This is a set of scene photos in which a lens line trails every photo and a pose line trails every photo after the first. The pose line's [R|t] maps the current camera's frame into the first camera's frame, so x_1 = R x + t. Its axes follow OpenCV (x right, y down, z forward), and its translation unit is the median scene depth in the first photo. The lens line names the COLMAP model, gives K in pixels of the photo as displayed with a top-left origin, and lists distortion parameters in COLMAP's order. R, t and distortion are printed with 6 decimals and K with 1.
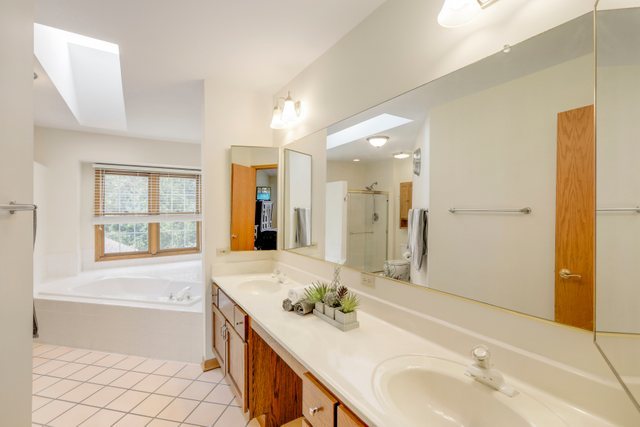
lens RADIAL K [[285.7, 0, 318.1], [0, 285.7, 212.1], [0, 0, 1]] dist [0.002144, 0.000222]
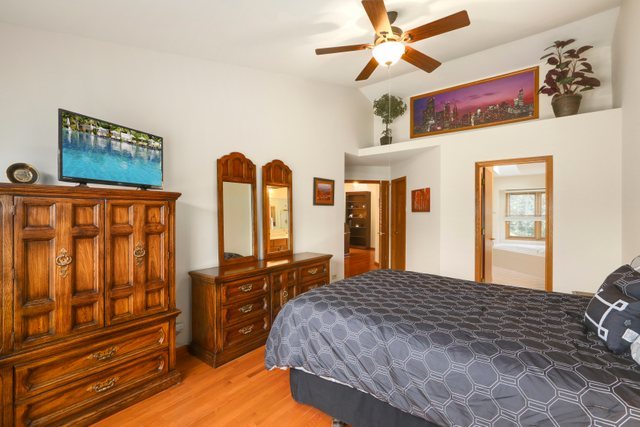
lens RADIAL K [[285.7, 0, 318.7], [0, 285.7, 213.0], [0, 0, 1]] dist [0.002144, 0.000222]
pose [[0.328040, 0.001962, -0.944662, 0.644071], [-0.008105, 0.999967, -0.000738, 0.001281], [0.944629, 0.007898, 0.328045, -0.841840]]
